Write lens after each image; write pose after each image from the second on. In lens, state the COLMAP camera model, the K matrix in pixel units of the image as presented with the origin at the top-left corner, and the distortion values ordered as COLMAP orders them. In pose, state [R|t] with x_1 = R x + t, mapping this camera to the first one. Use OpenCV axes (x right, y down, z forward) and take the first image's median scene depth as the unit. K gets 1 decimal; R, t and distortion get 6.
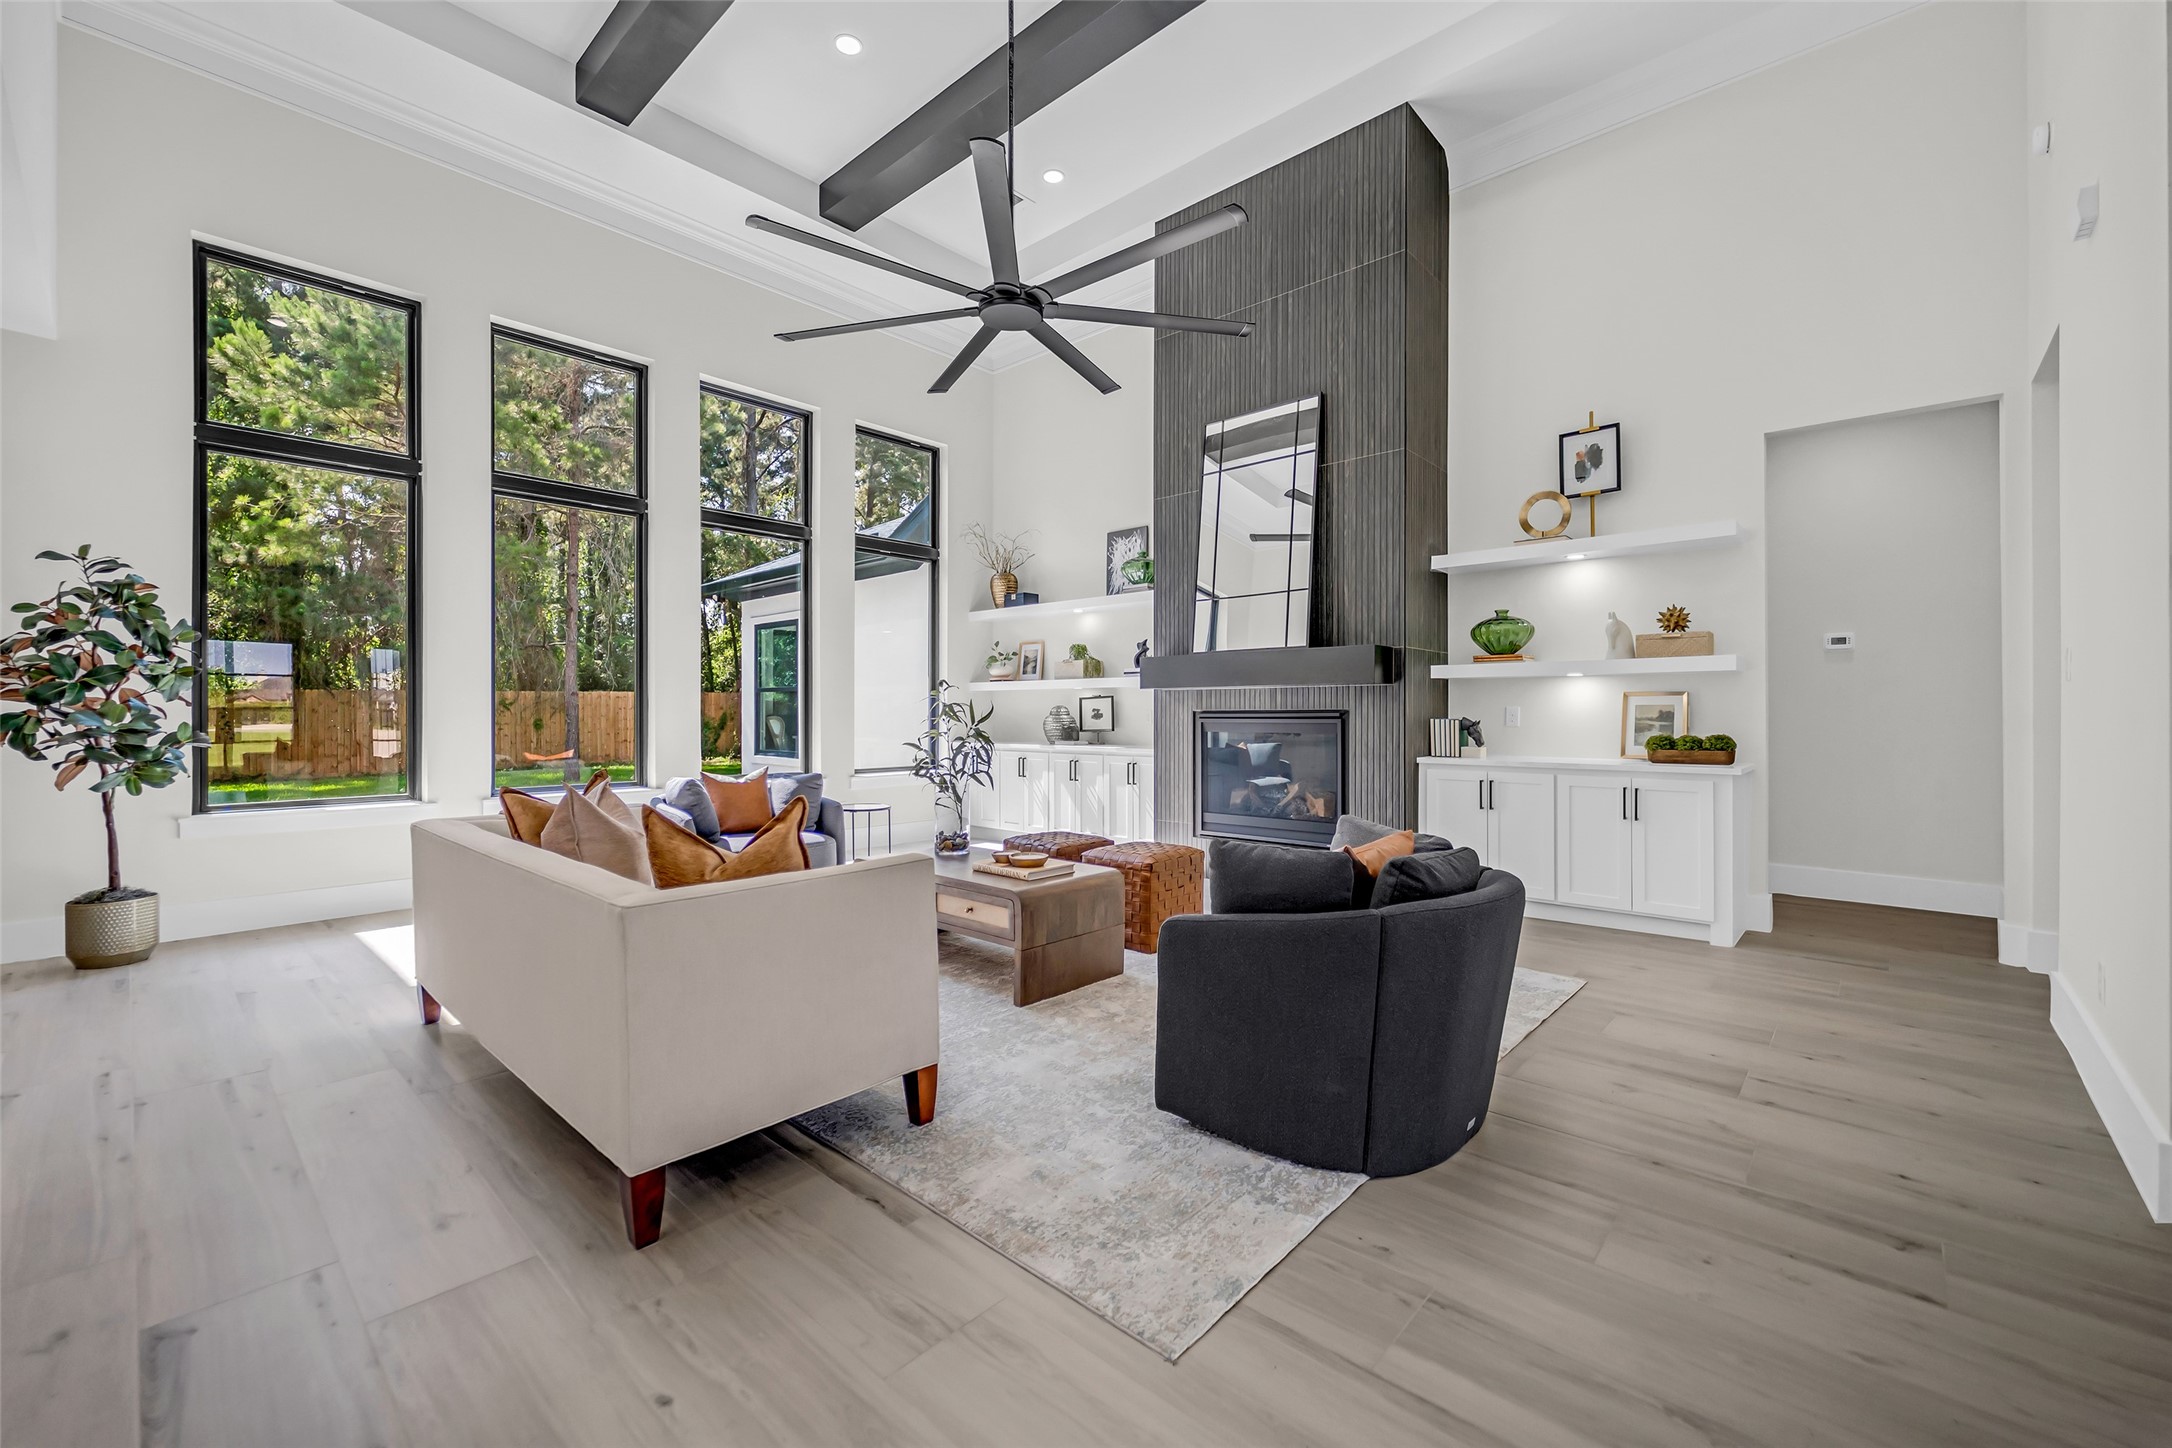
lens RADIAL K [[877.5, 0, 1090.4], [0, 877.5, 718.4], [0, 0, 1]] dist [0.001075, 0.000090]
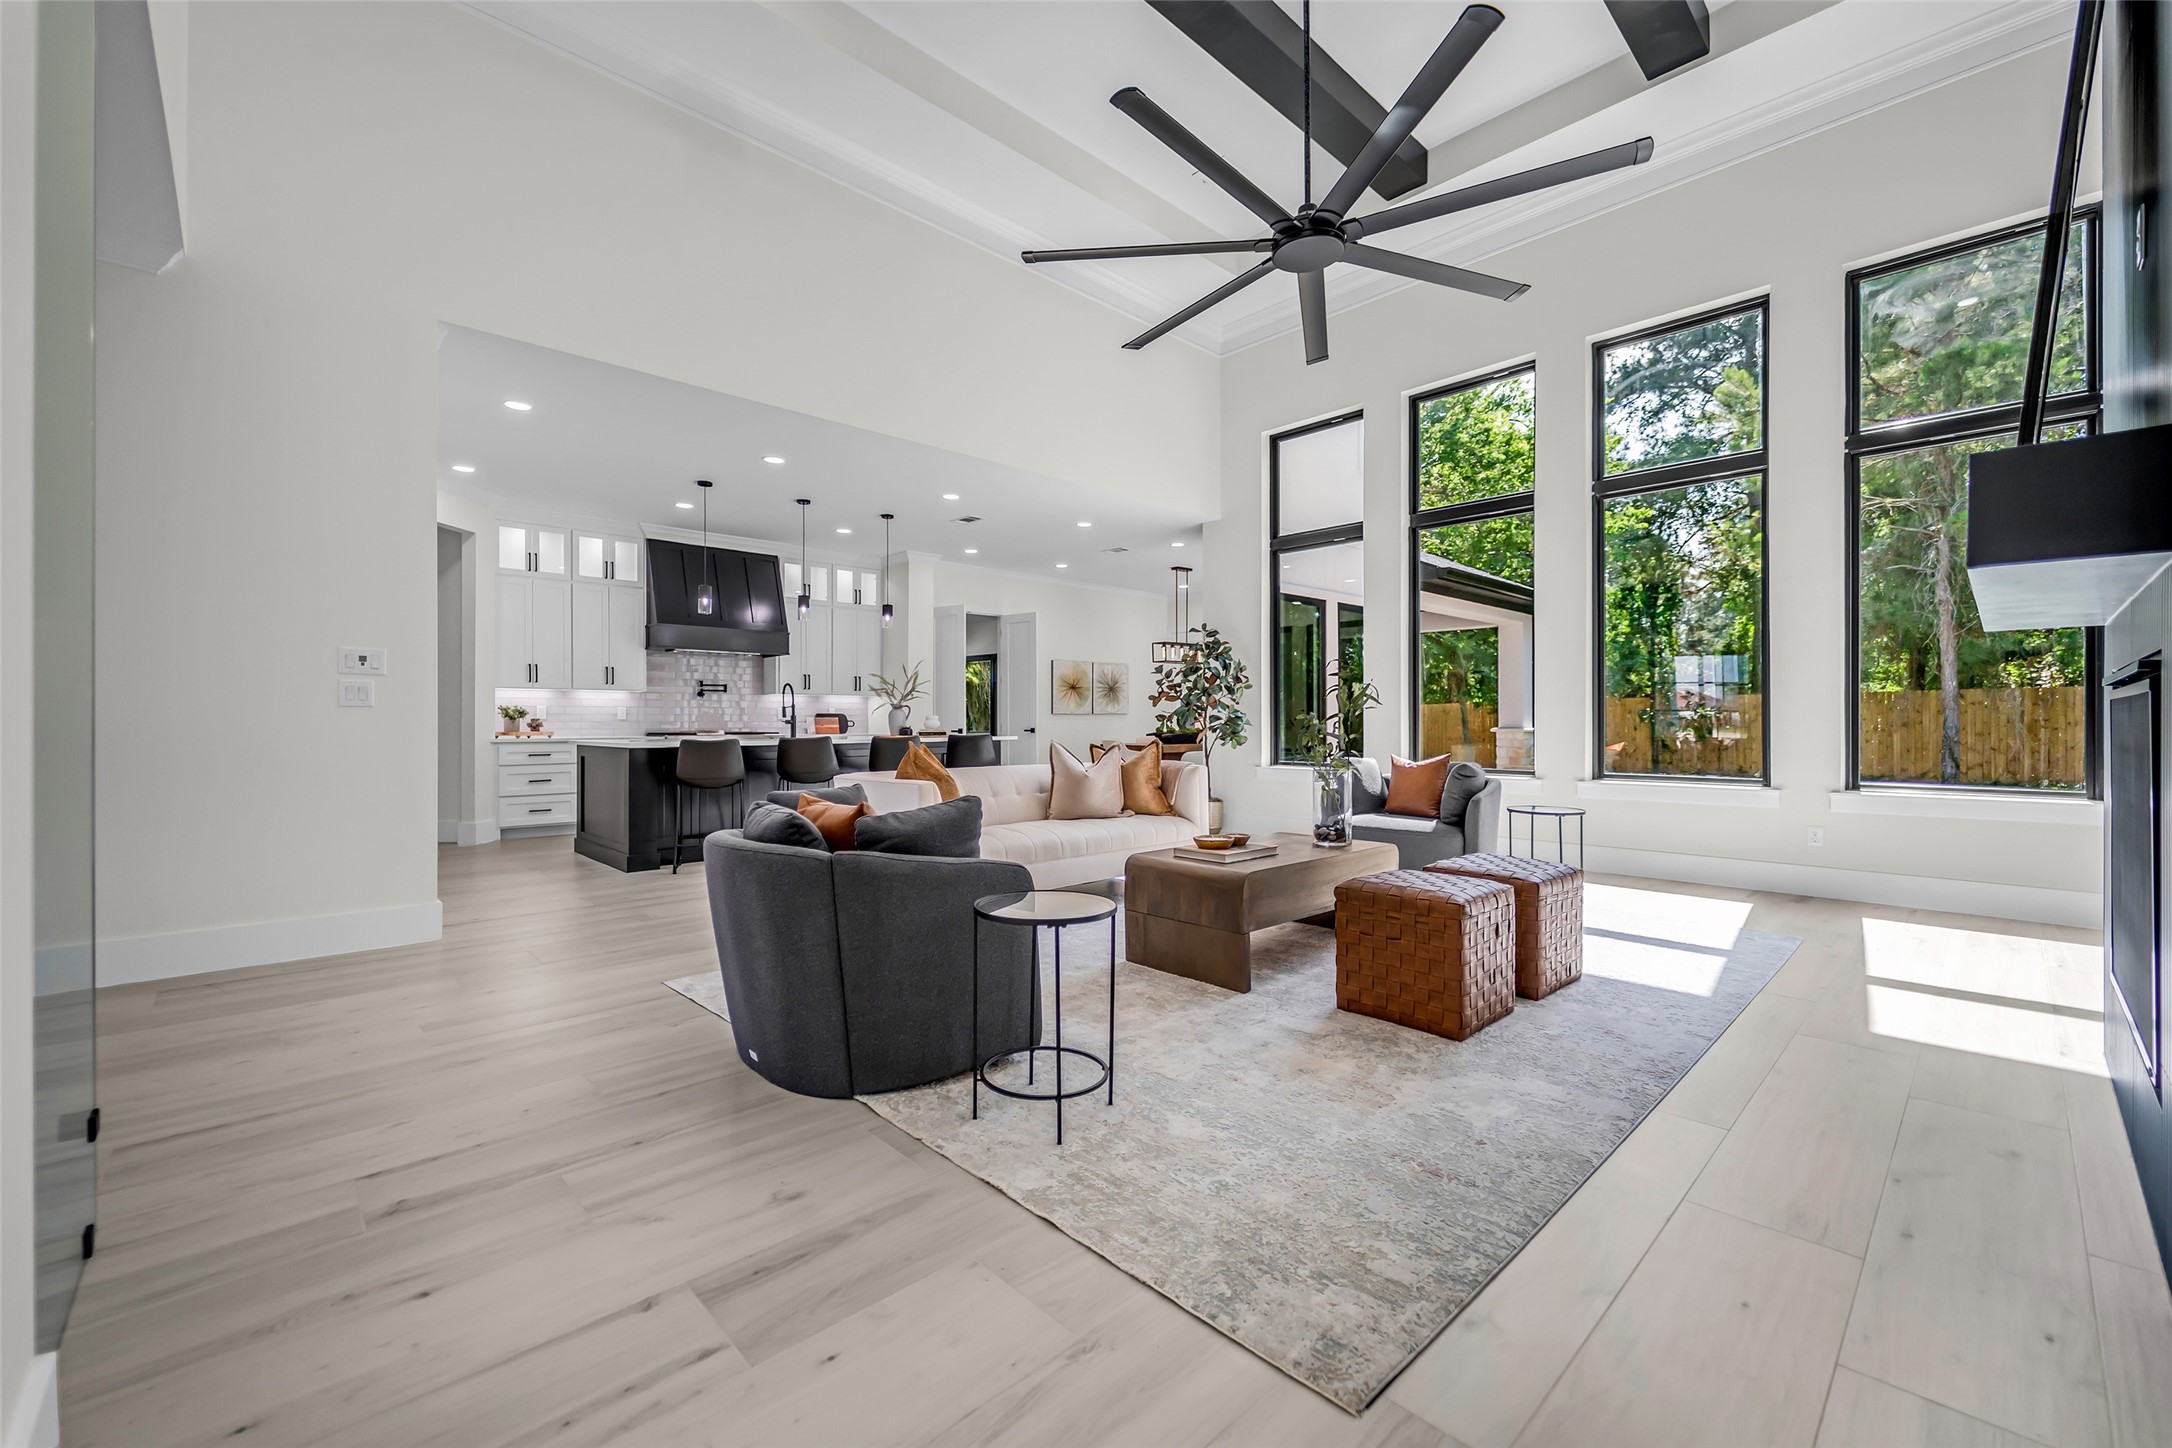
lens RADIAL K [[877.5, 0, 1090.4], [0, 877.5, 718.4], [0, 0, 1]] dist [0.001075, 0.000090]
pose [[-0.071098, -0.000907, -0.997469, 0.885723], [0.007701, 0.999969, -0.001458, 0.023559], [0.997440, -0.007785, -0.071089, 0.882236]]
